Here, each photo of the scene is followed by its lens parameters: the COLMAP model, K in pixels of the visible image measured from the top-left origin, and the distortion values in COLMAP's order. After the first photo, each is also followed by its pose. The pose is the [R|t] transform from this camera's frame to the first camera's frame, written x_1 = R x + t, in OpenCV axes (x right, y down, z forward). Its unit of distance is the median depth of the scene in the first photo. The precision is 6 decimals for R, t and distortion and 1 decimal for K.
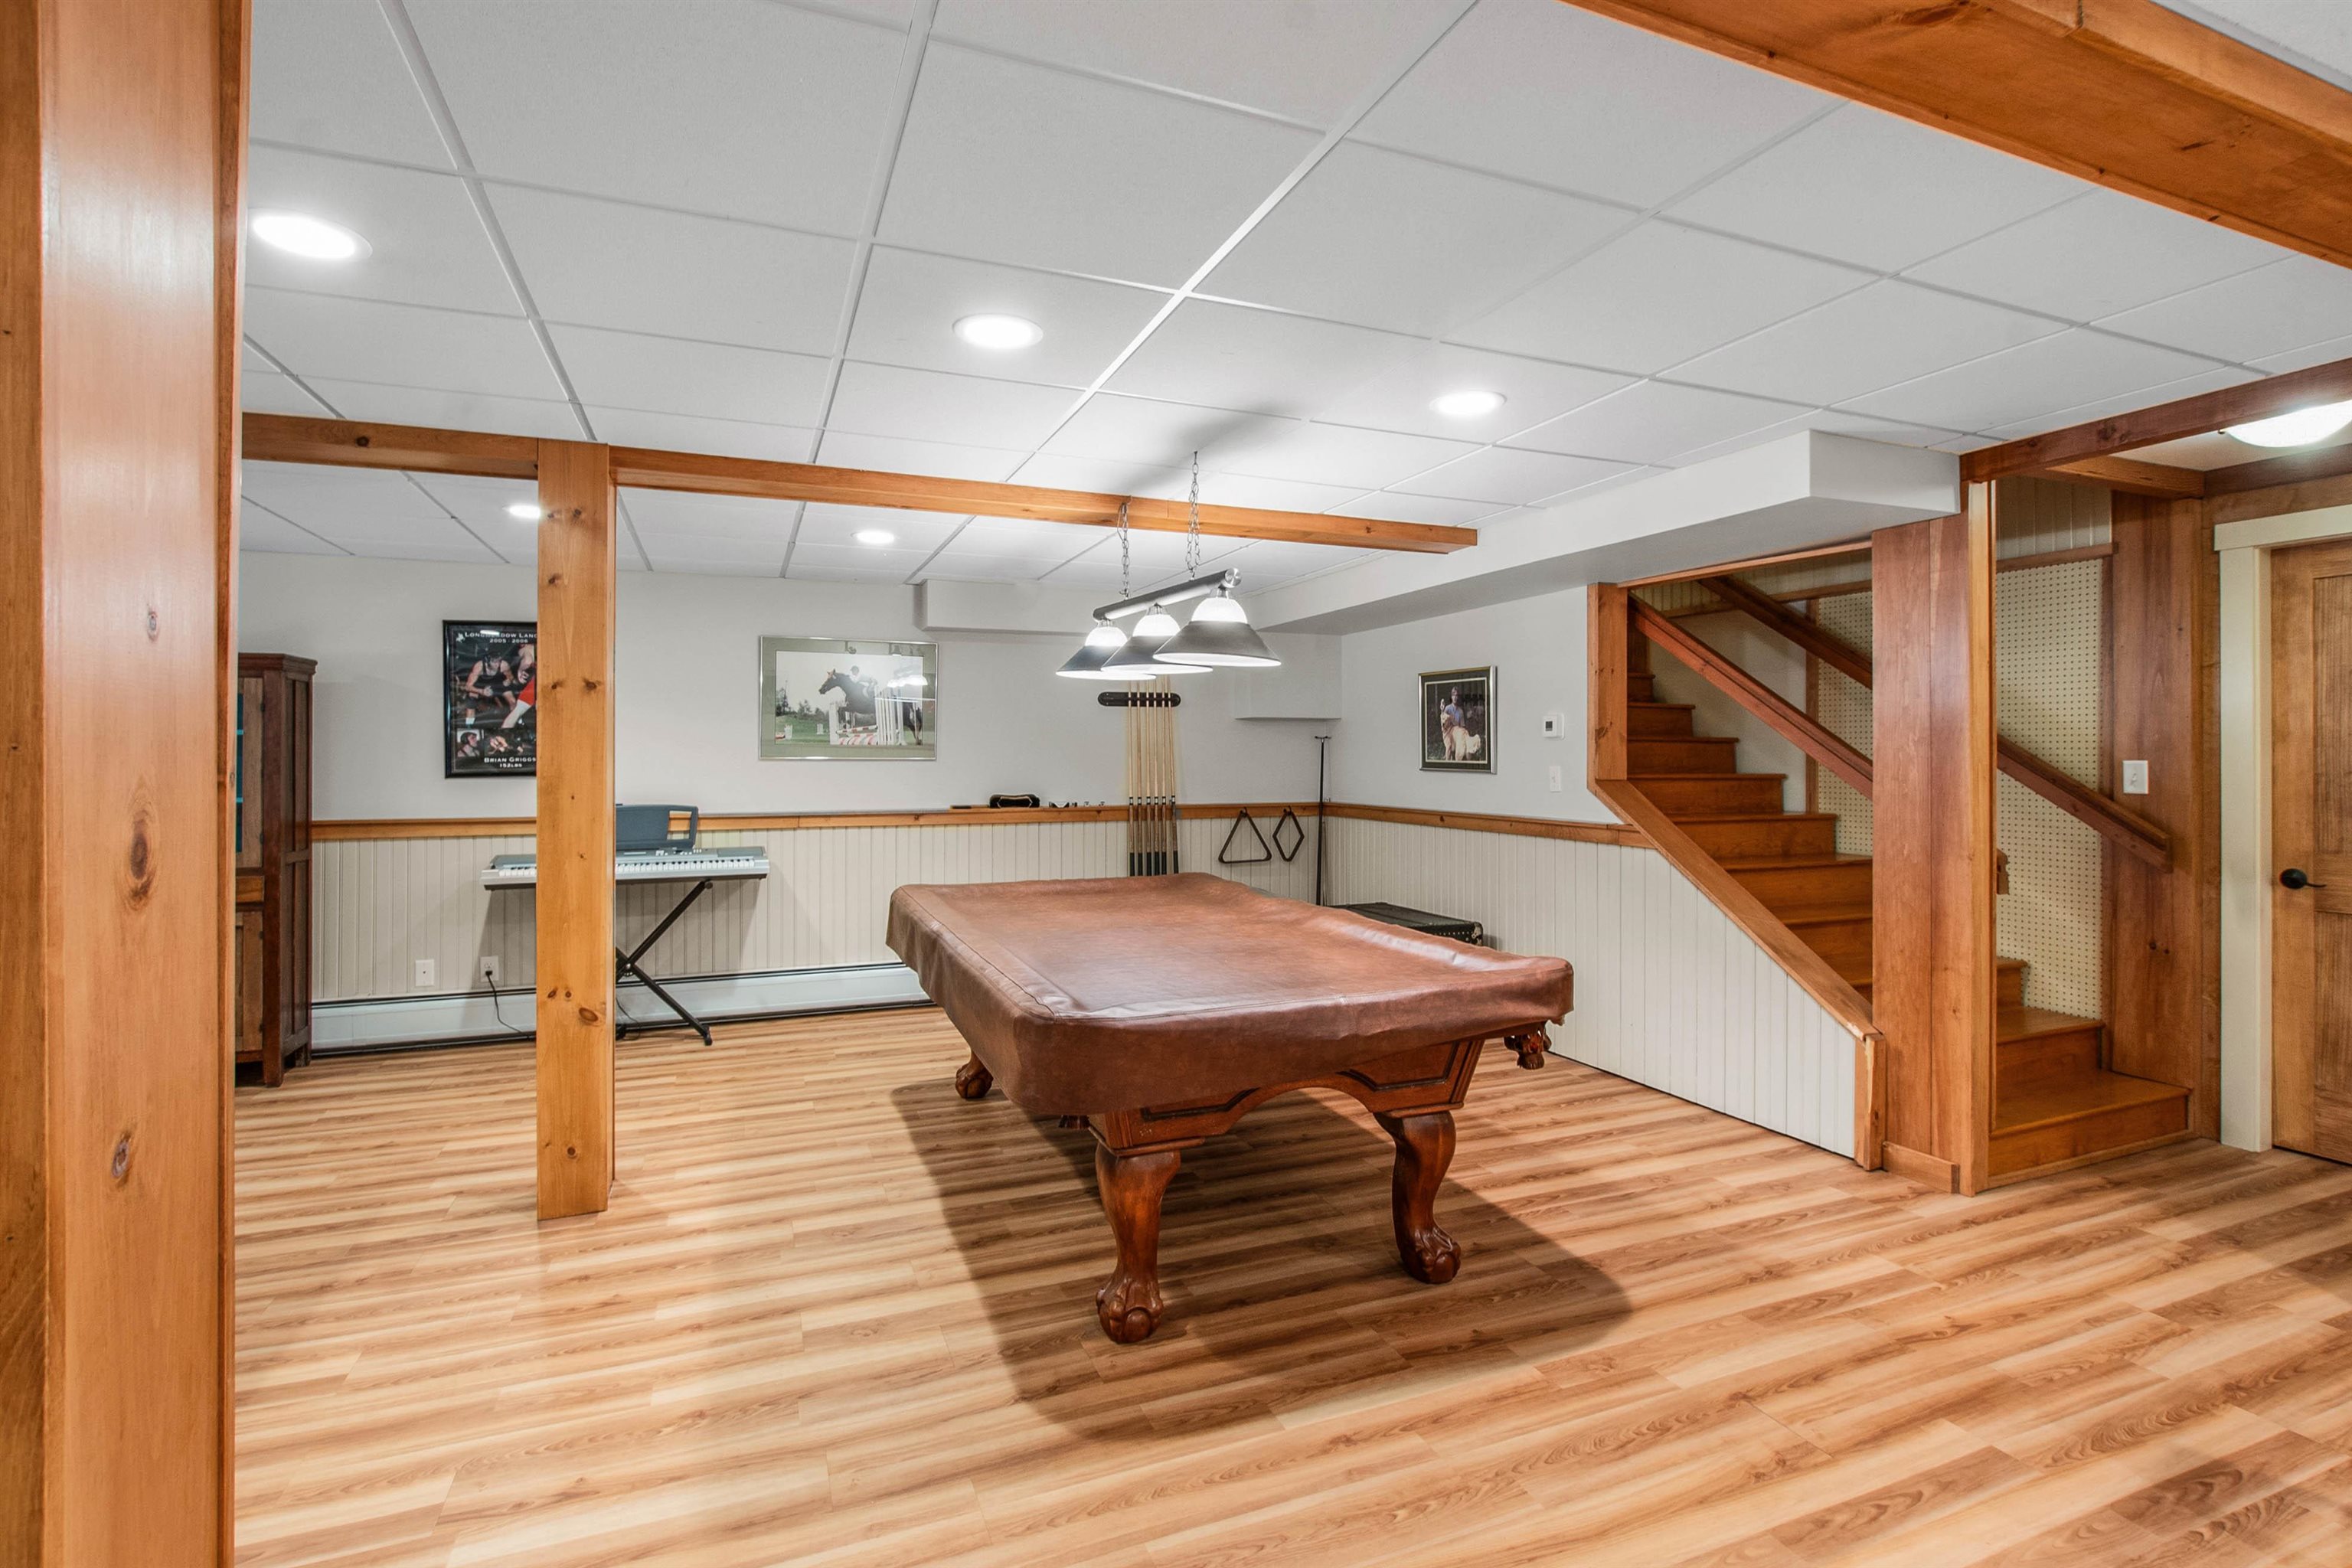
lens RADIAL K [[1122.6, 0, 1168.2], [0, 1122.6, 765.0], [0, 0, 1]] dist [-0.009495, 0.000040]
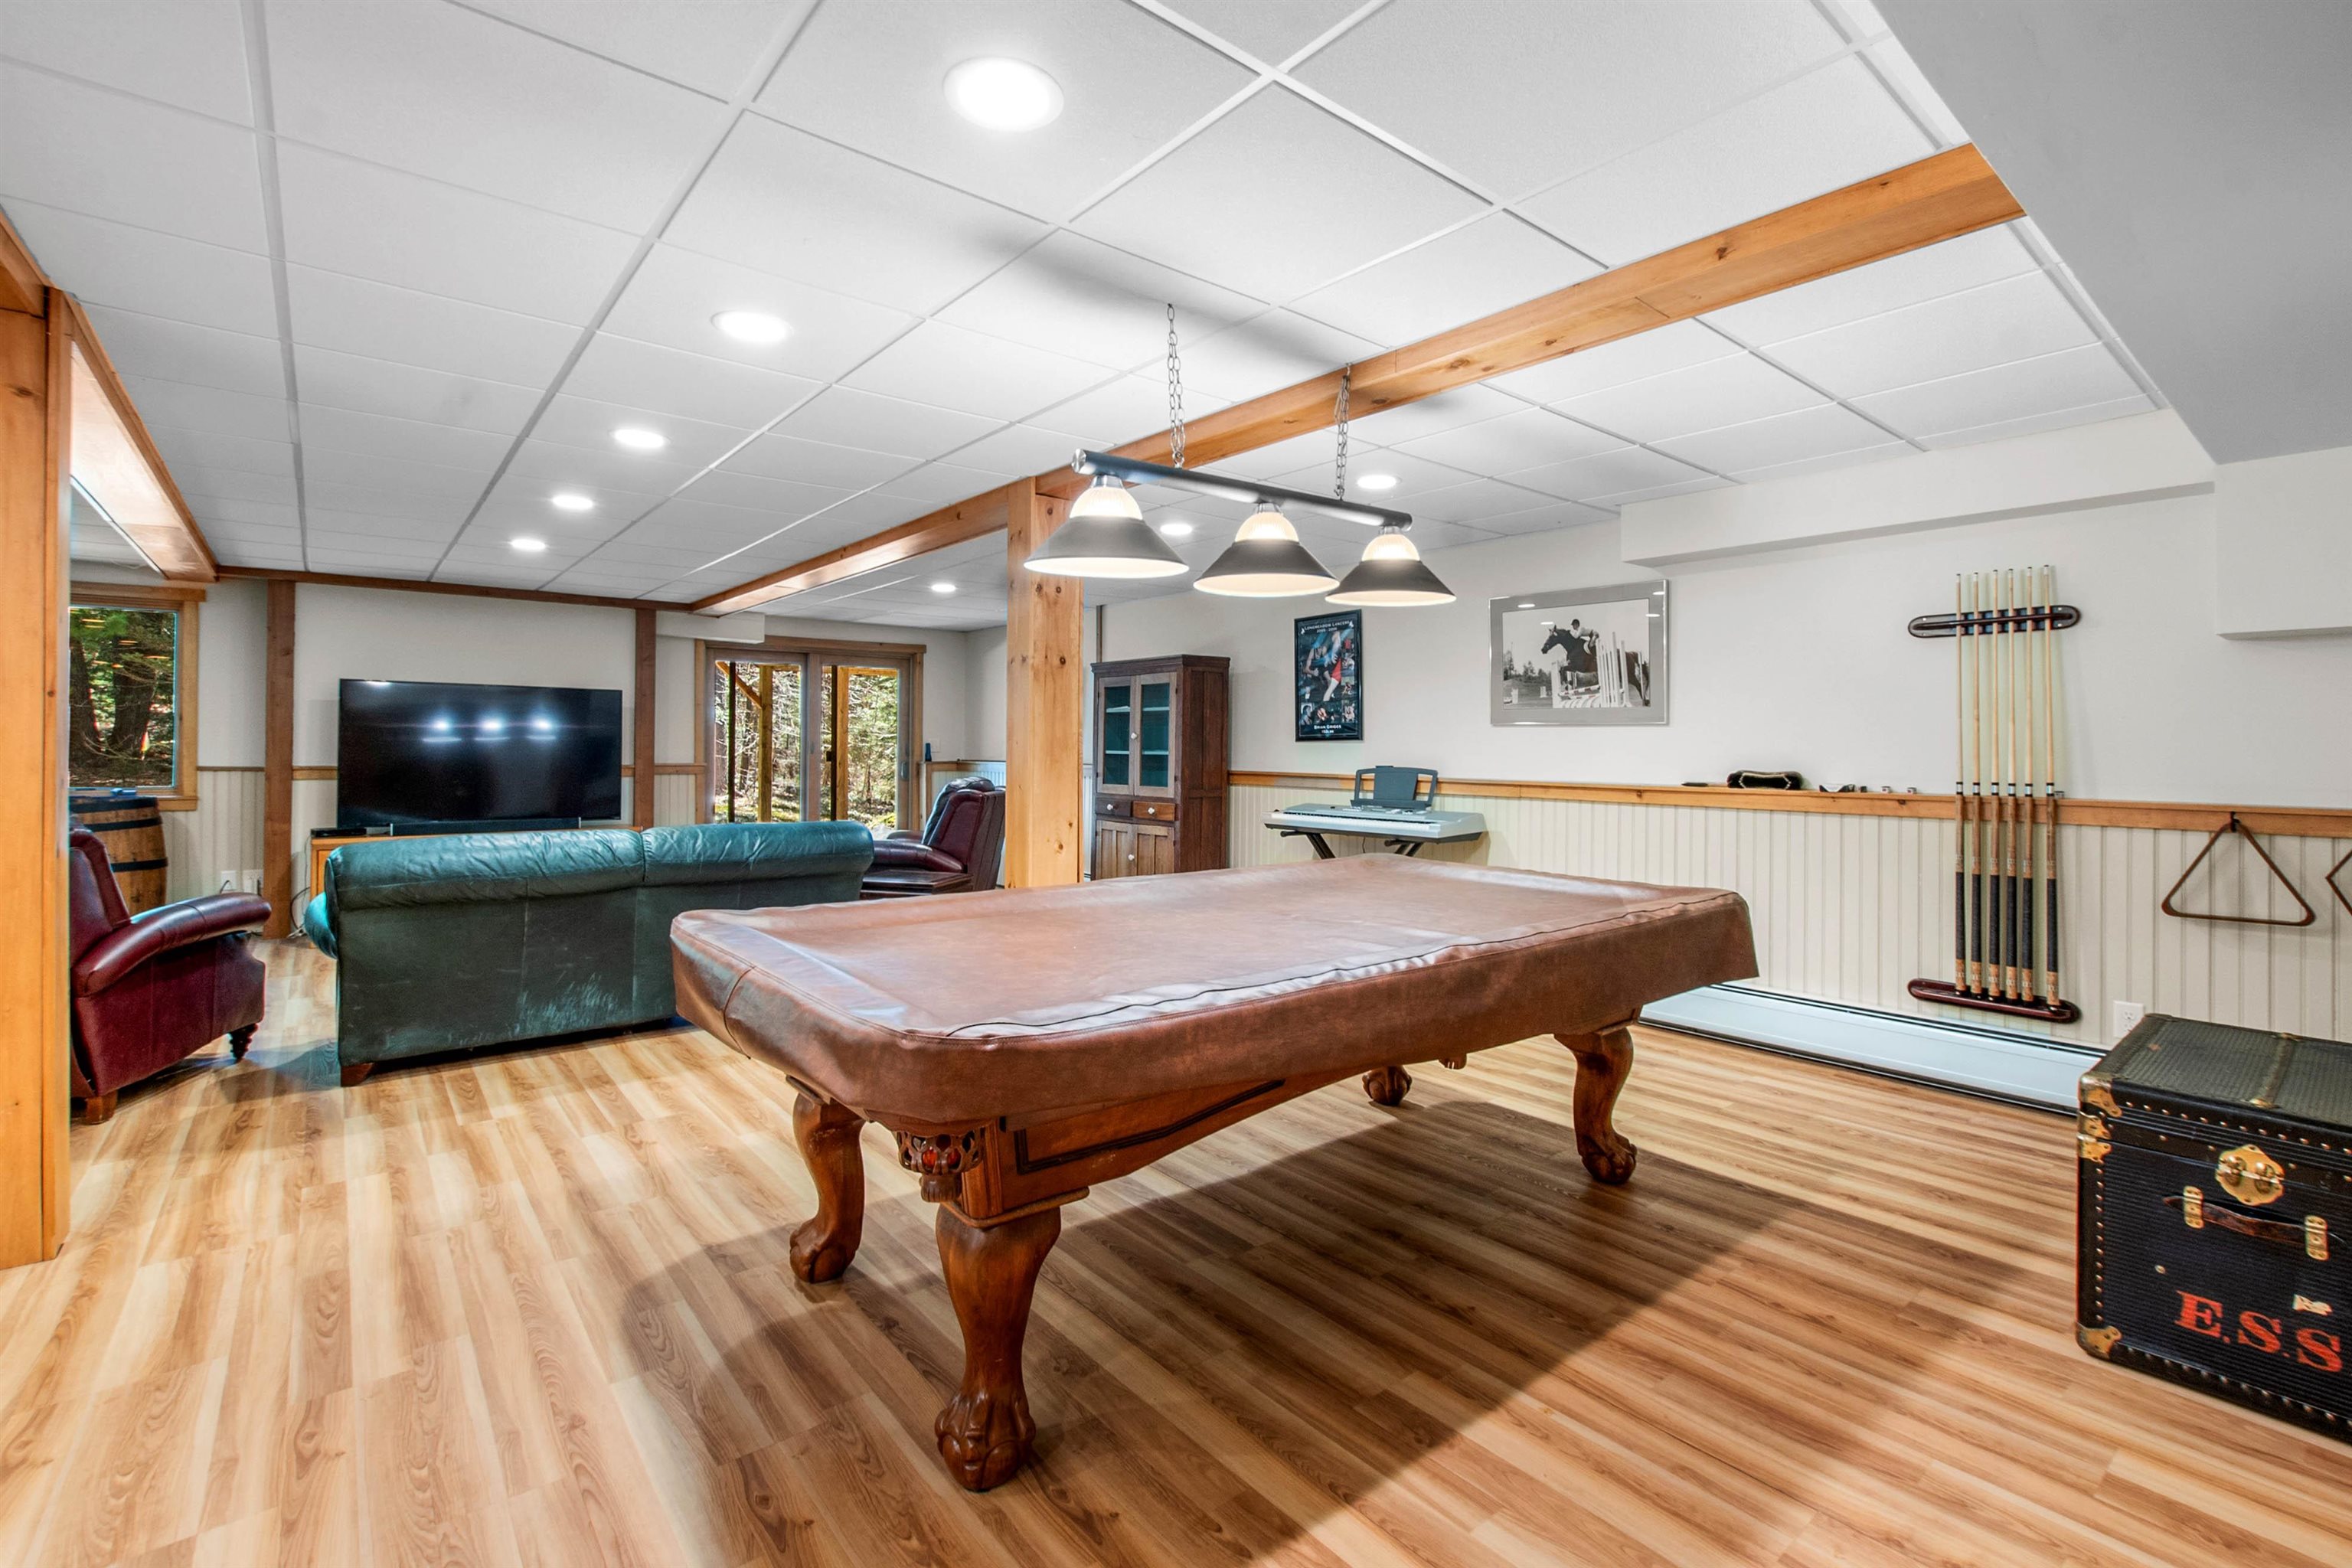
lens RADIAL K [[1044.7, 0, 1179.8], [0, 1044.7, 758.0], [0, 0, 1]] dist [-0.020739, 0.007174]
pose [[0.300482, 0.016702, -0.953641, 0.420432], [-0.013680, 0.999819, 0.013200, 0.015140], [0.953689, 0.009079, 0.300656, 0.462275]]
